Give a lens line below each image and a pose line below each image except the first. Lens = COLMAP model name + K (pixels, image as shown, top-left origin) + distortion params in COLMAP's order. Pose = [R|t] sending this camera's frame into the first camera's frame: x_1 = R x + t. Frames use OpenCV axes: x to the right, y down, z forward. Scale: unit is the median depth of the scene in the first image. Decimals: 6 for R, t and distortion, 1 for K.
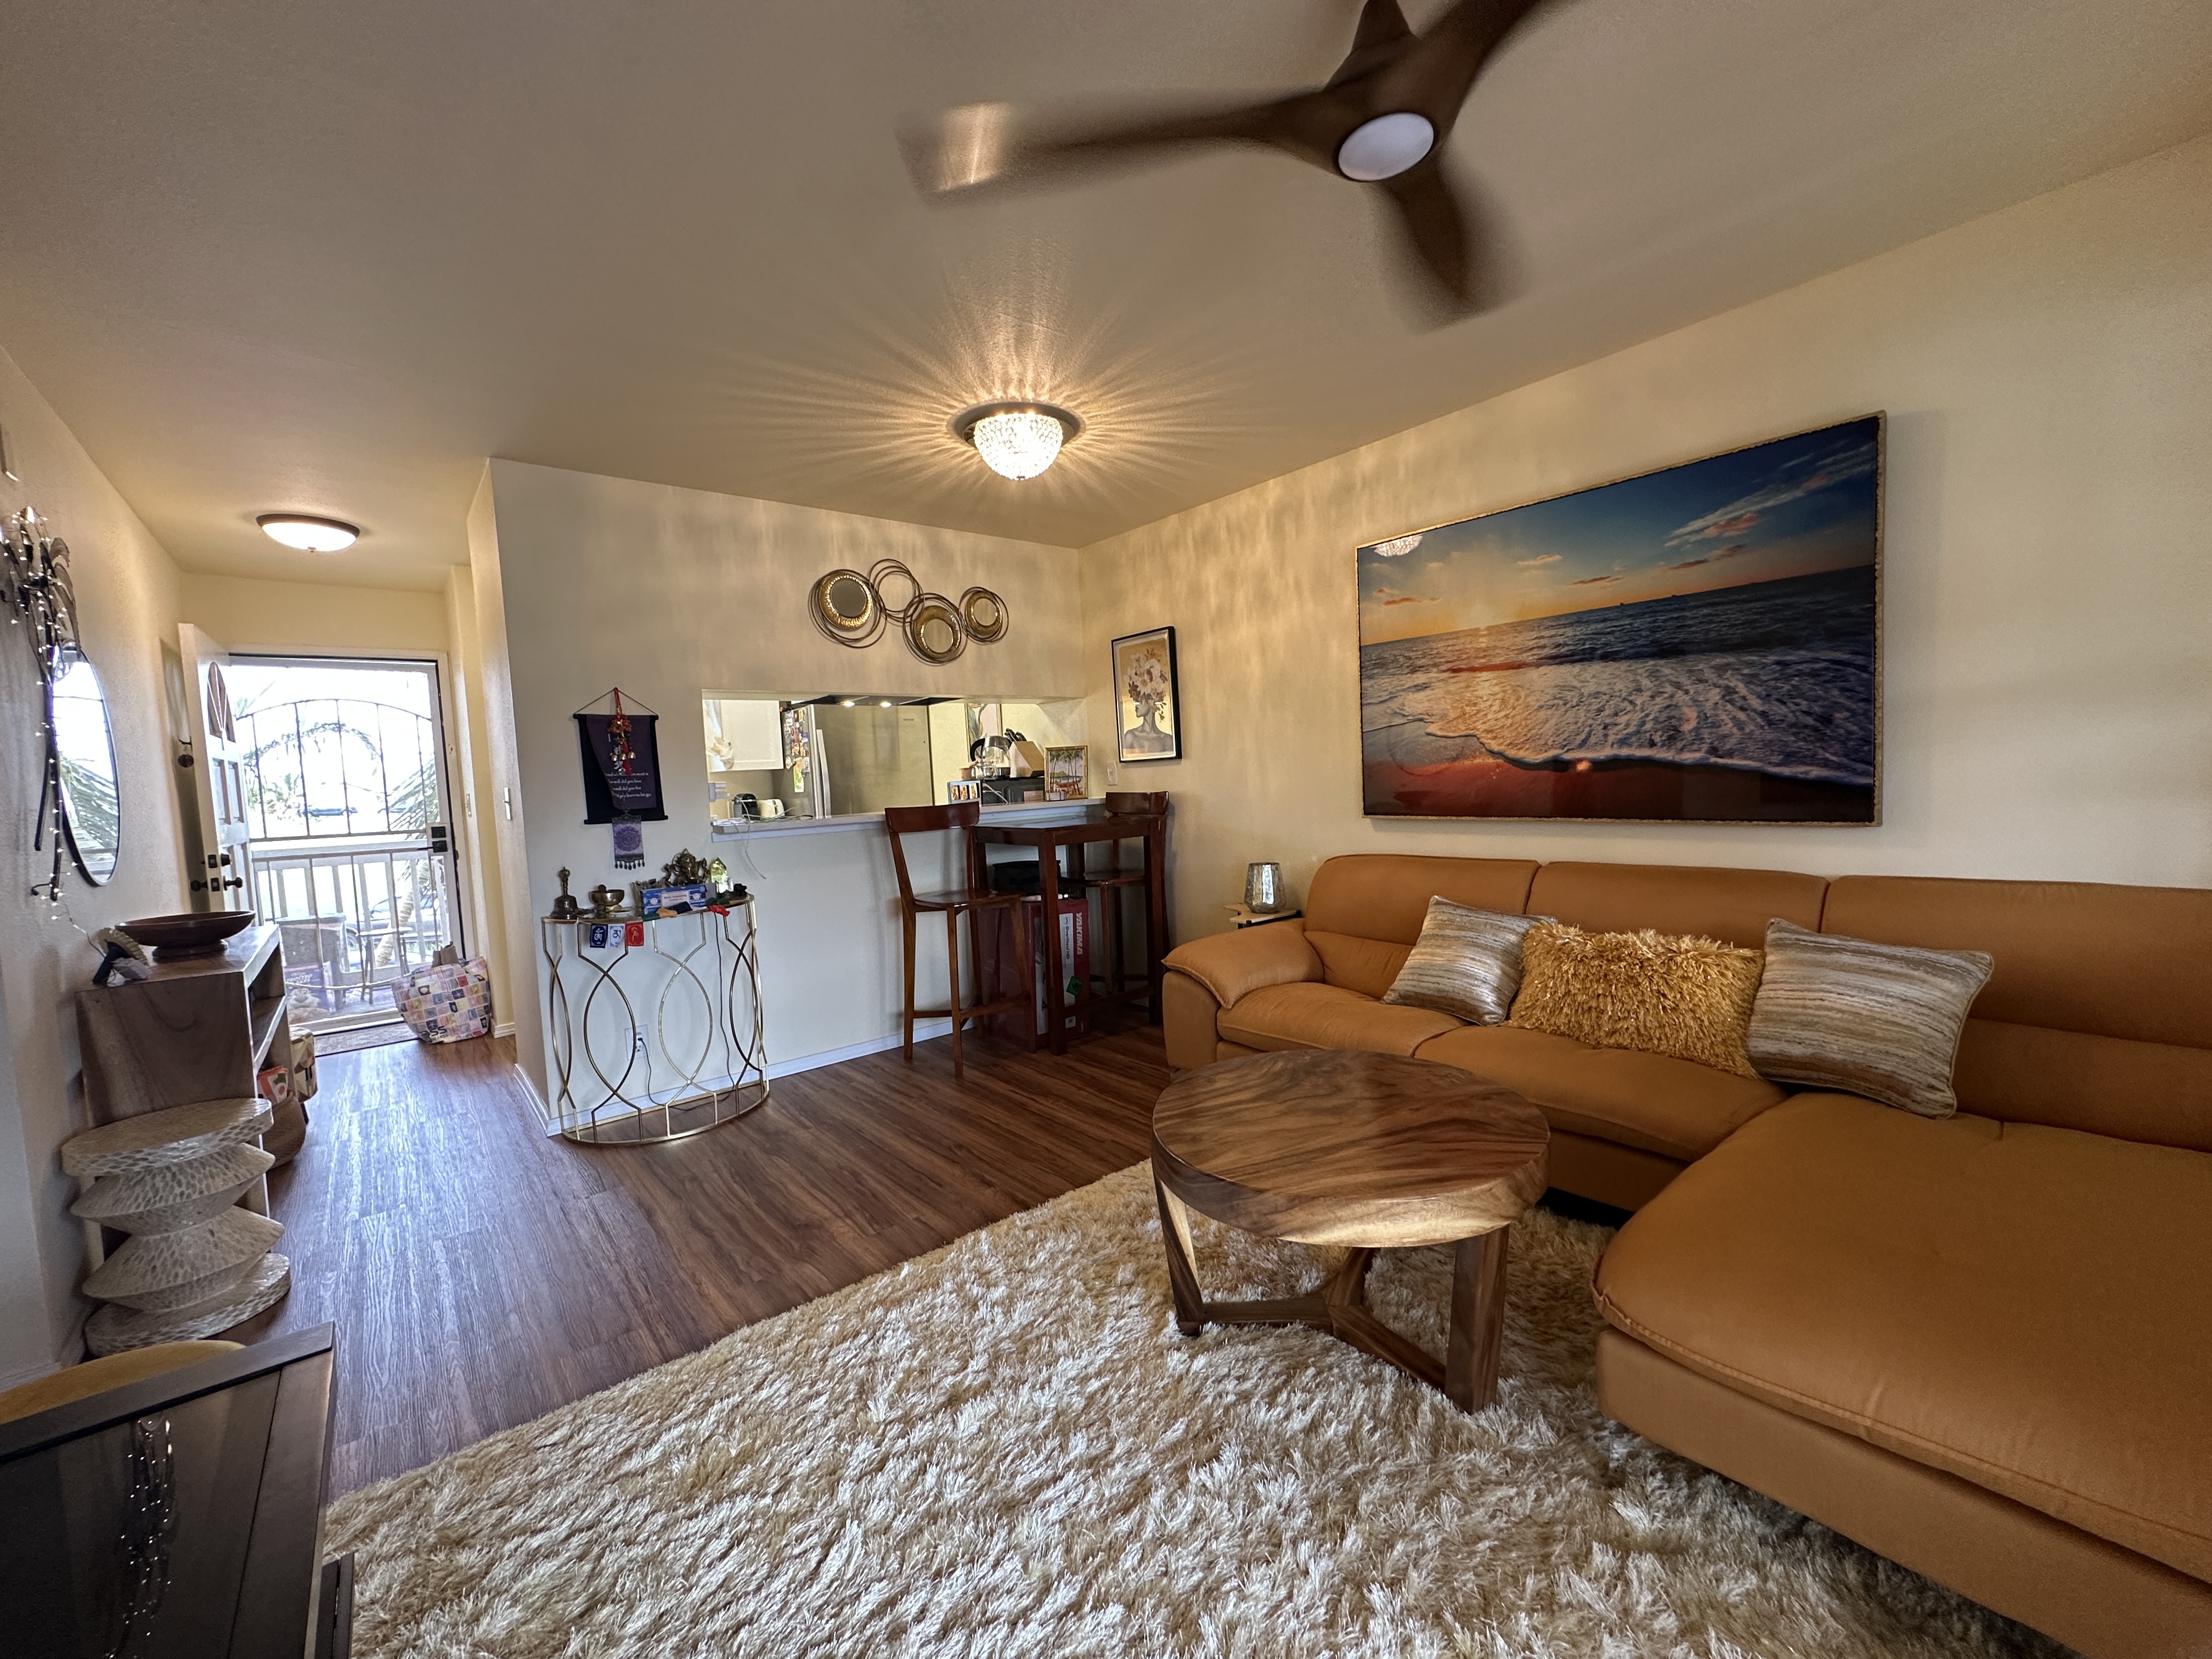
lens RADIAL K [[886.1, 0, 1106.7], [0, 886.1, 830.5], [0, 0, 1]] dist [-0.005365, 0.001098]
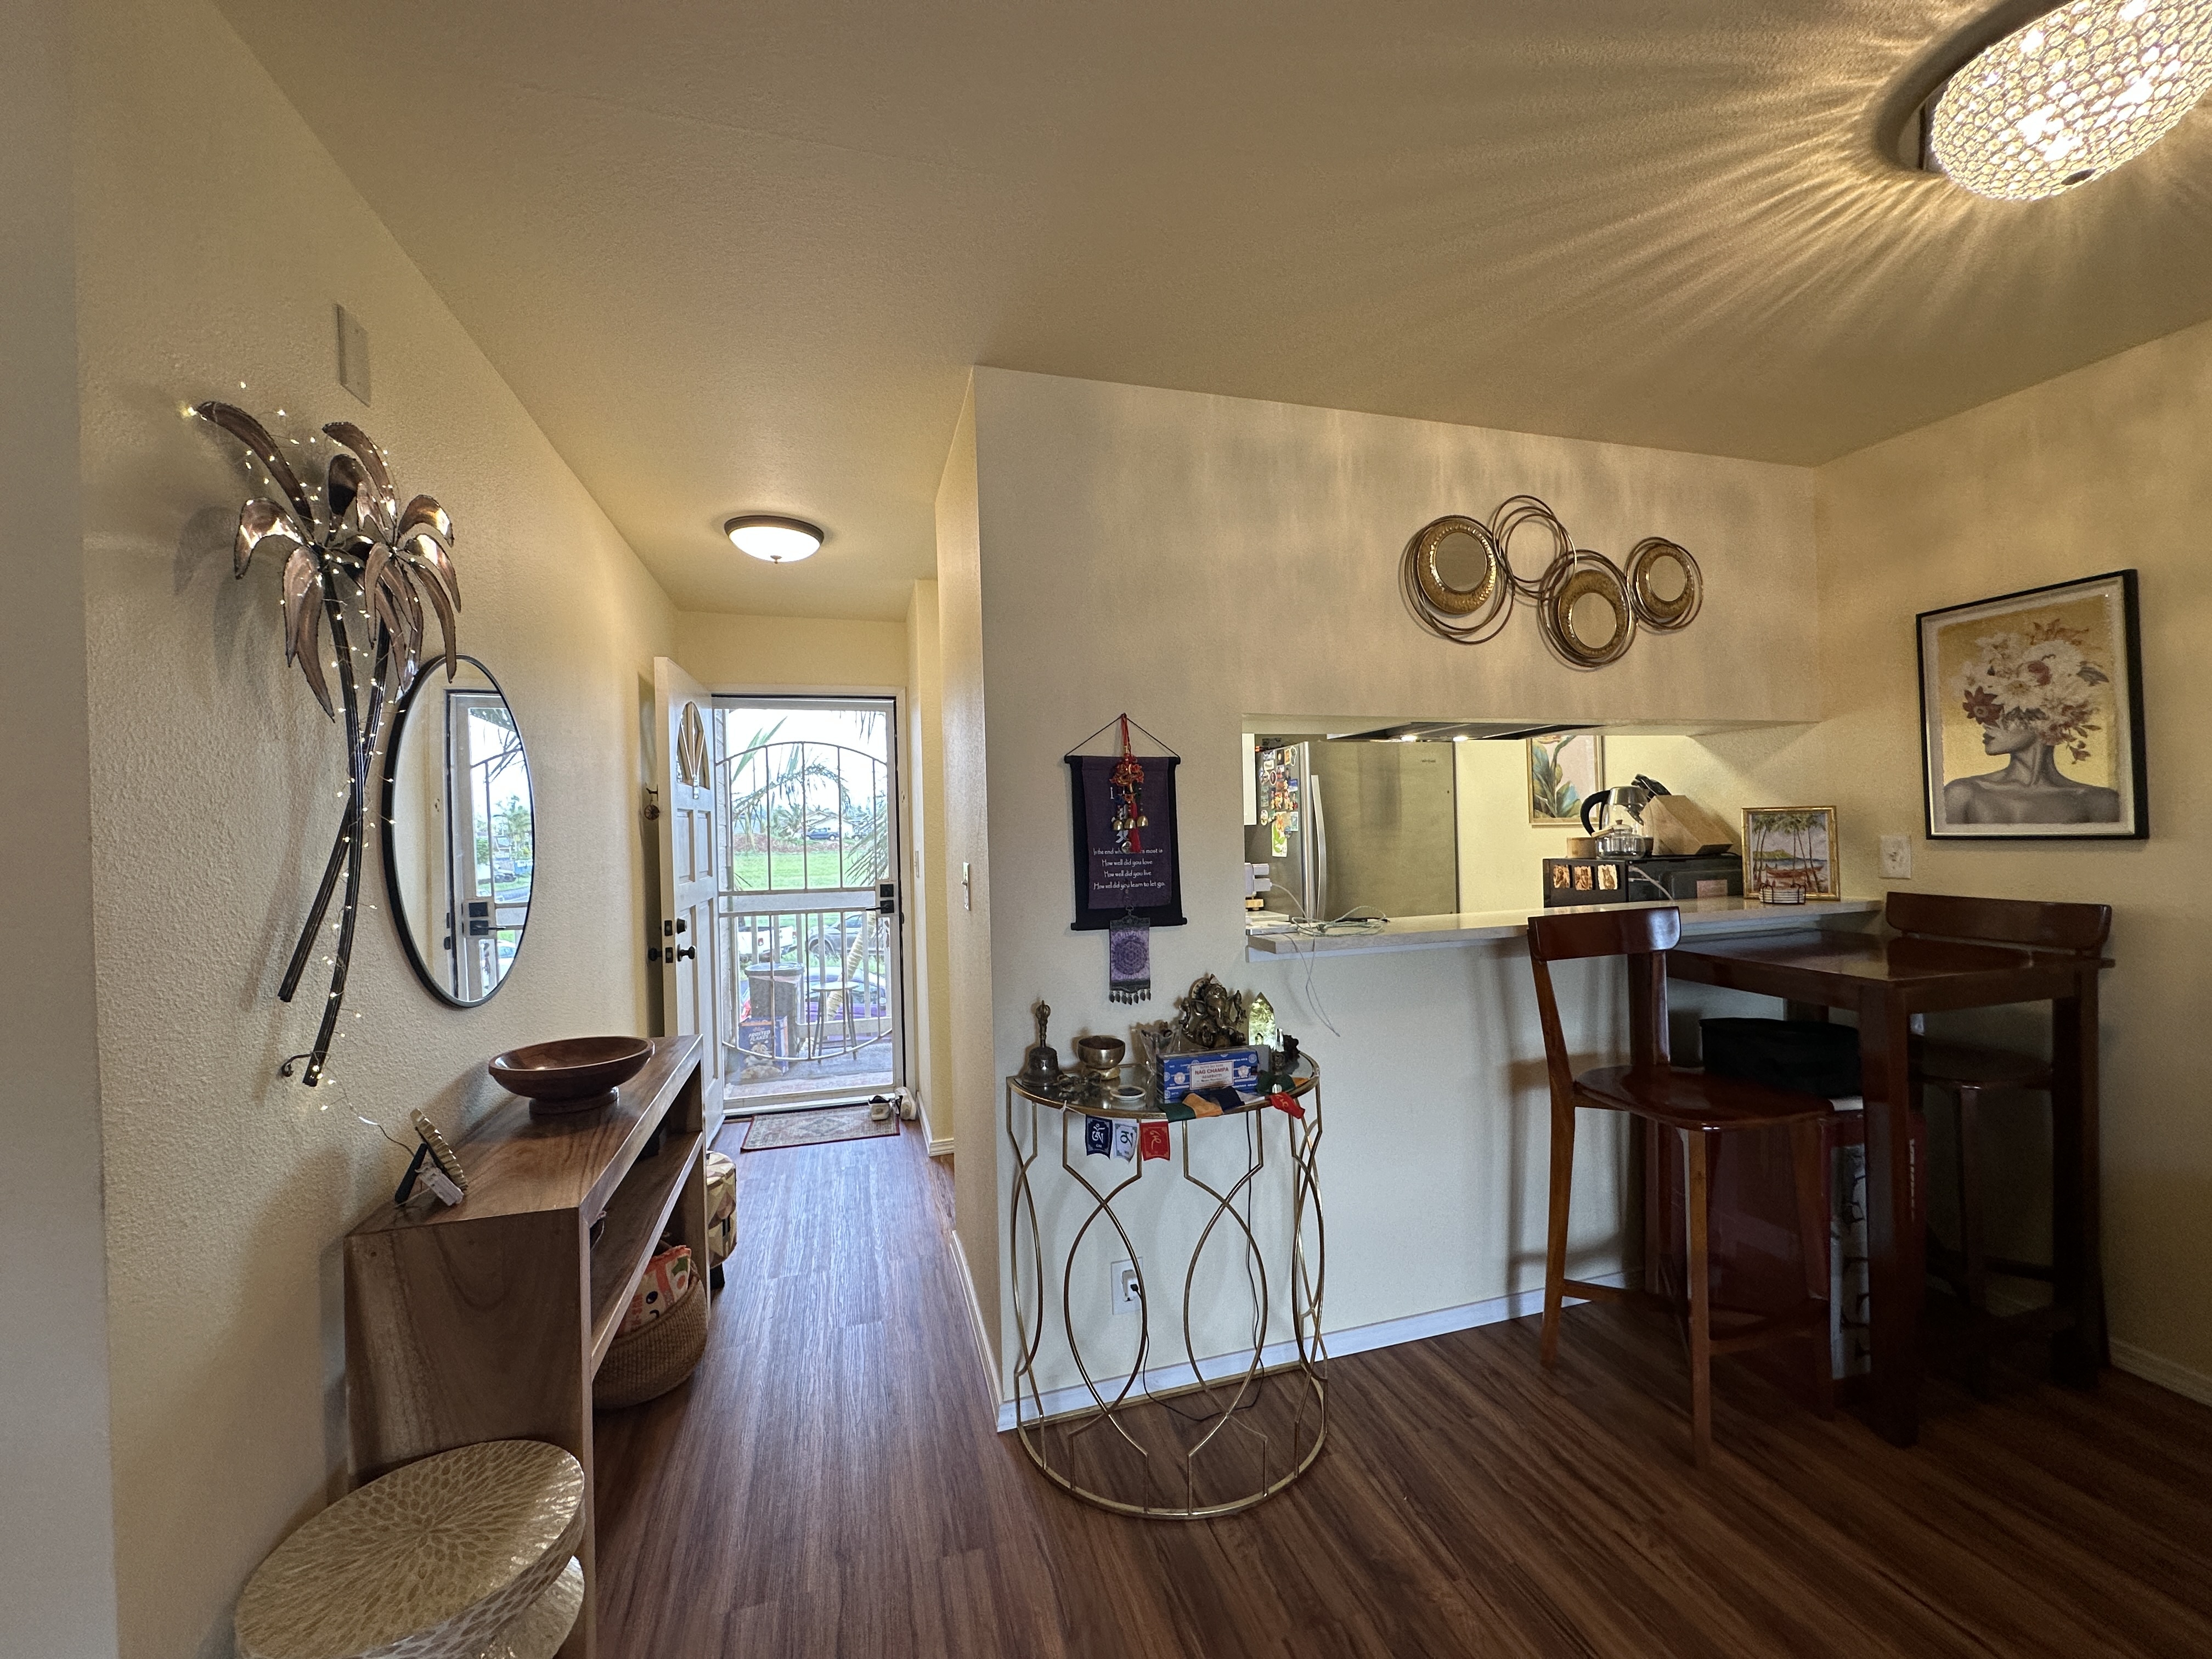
lens RADIAL K [[886.1, 0, 1108.0], [0, 886.1, 830.1], [0, 0, 1]] dist [-0.005365, 0.001098]
pose [[0.916736, 0.025908, -0.398653, -0.320242], [-0.044159, 0.998351, -0.036666, -0.056759], [0.397046, 0.051217, 0.916369, 0.433339]]
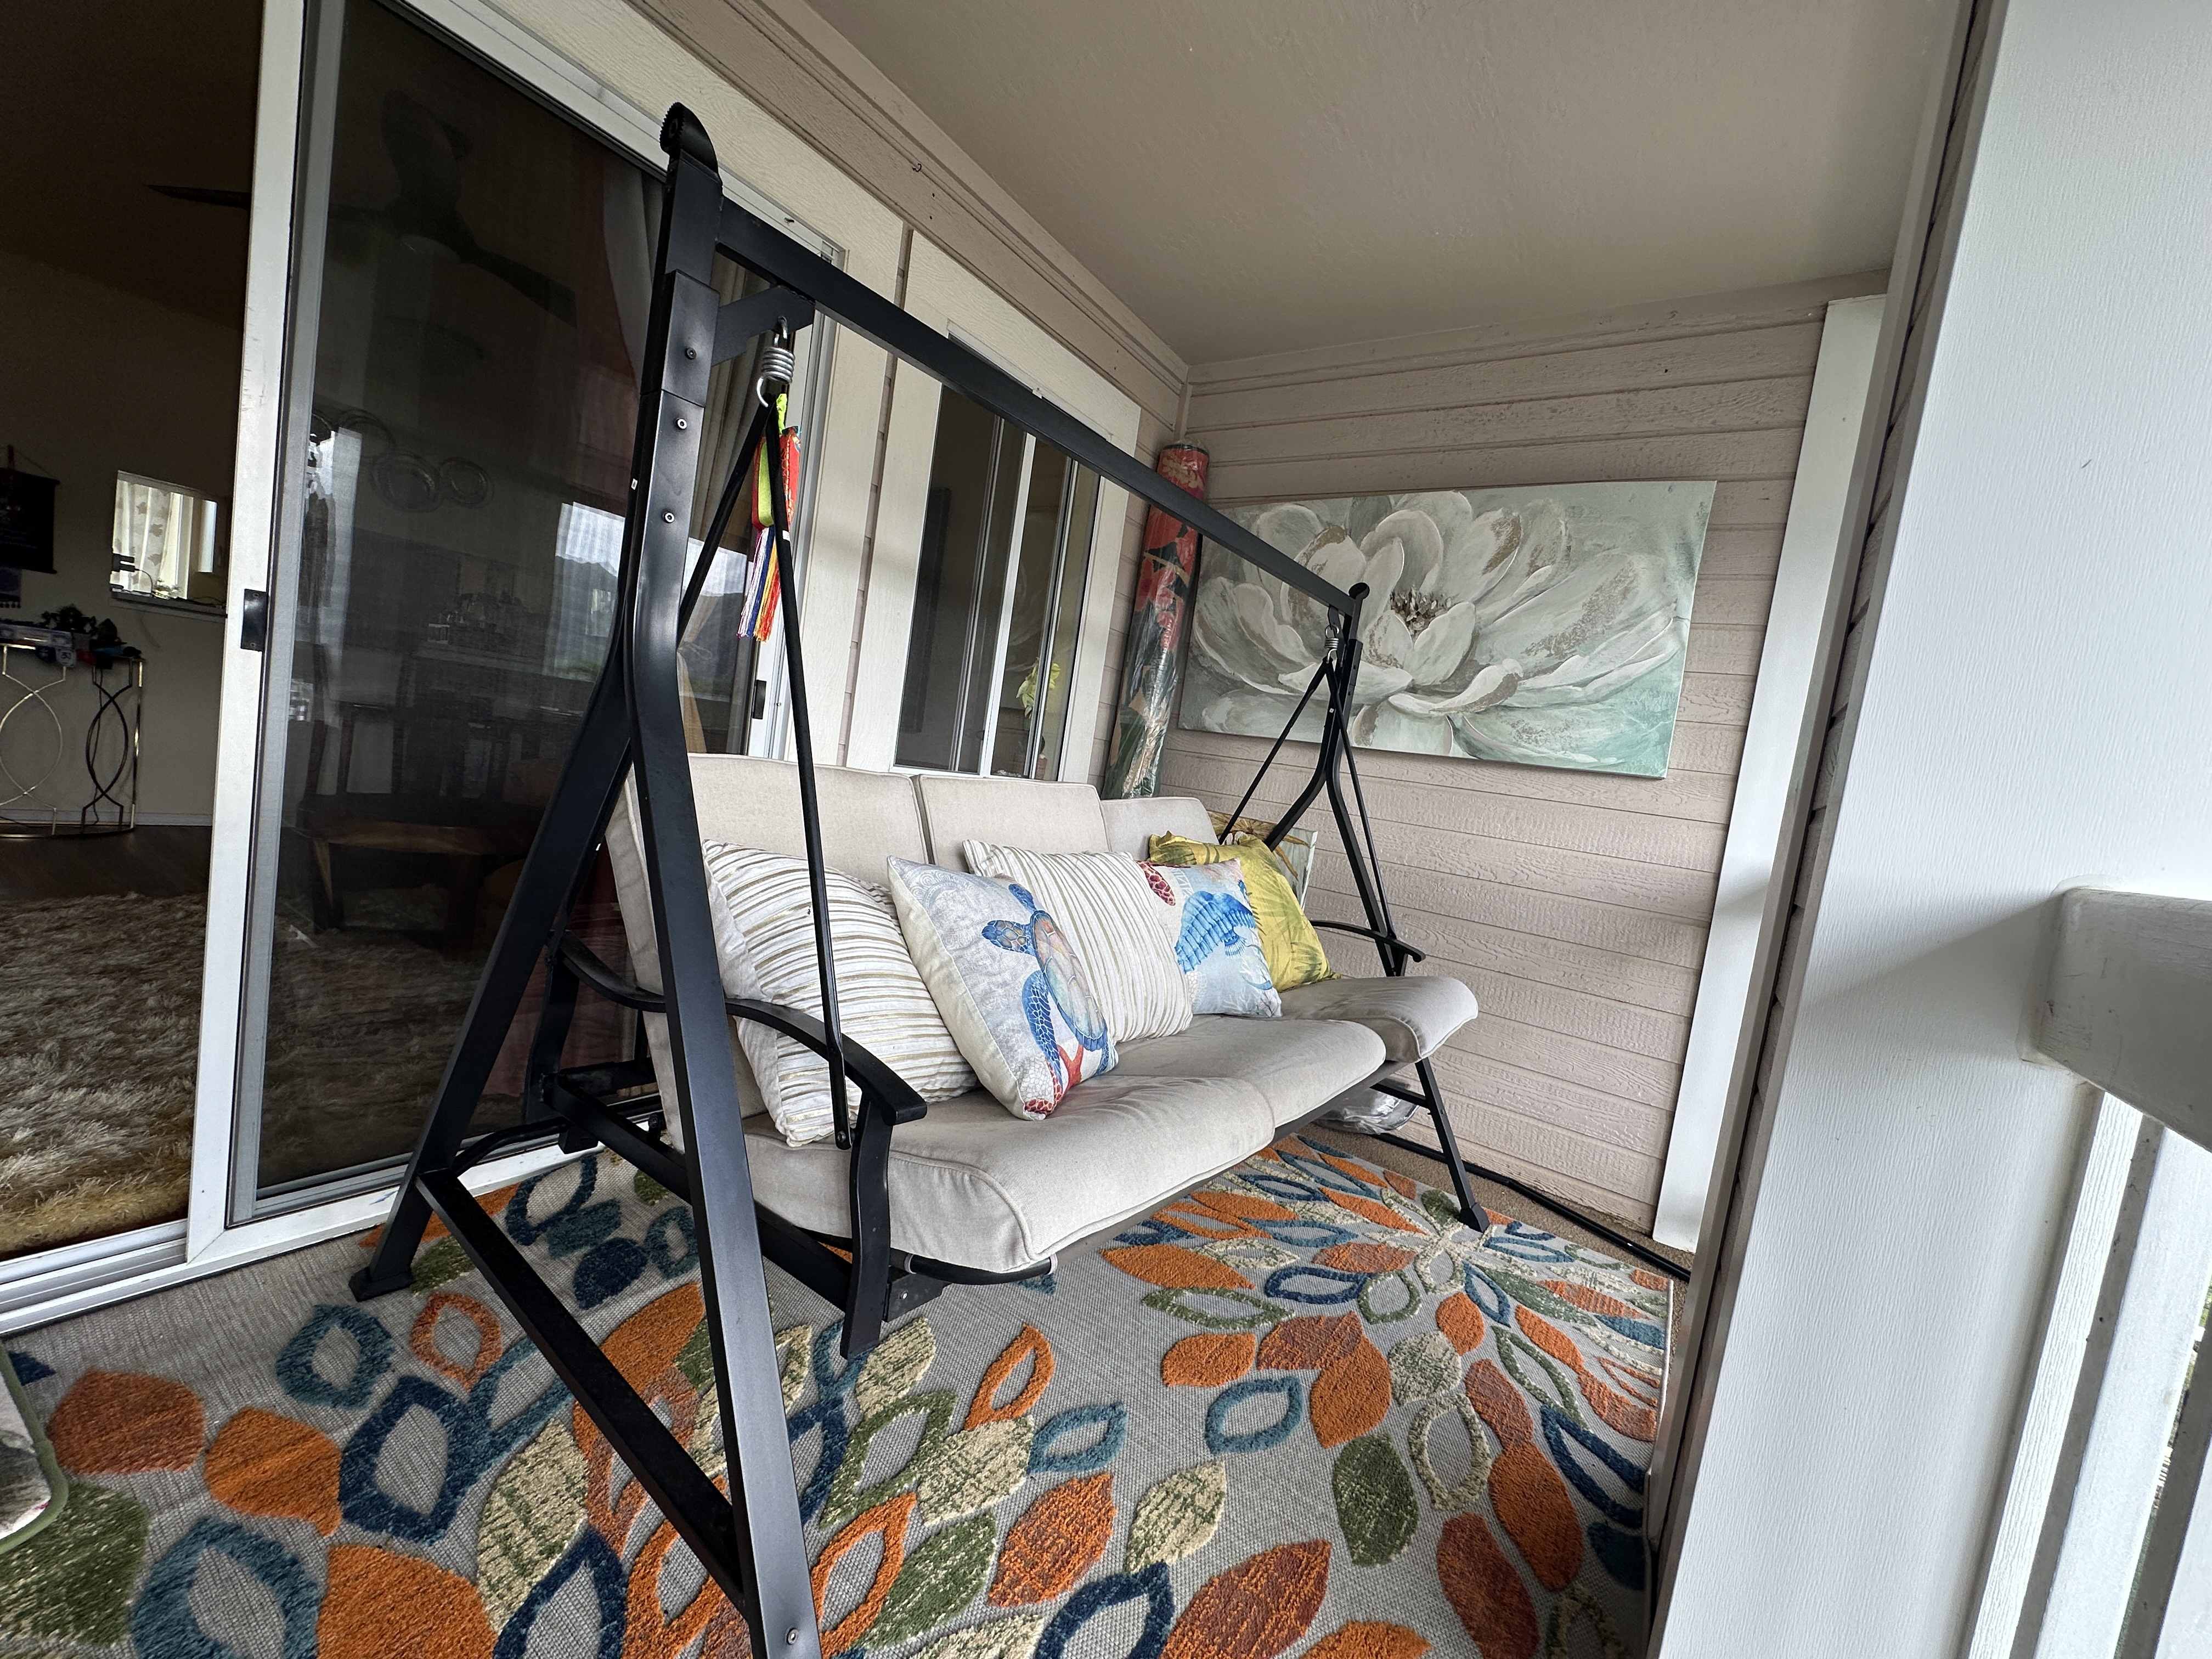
lens RADIAL K [[886.1, 0, 1101.0], [0, 886.1, 830.5], [0, 0, 1]] dist [-0.005365, 0.001098]
pose [[0.945240, 0.166353, 0.280799, 0.539124], [-0.172588, 0.984991, -0.002563, 0.088384], [-0.277011, -0.046039, 0.959763, -0.499283]]
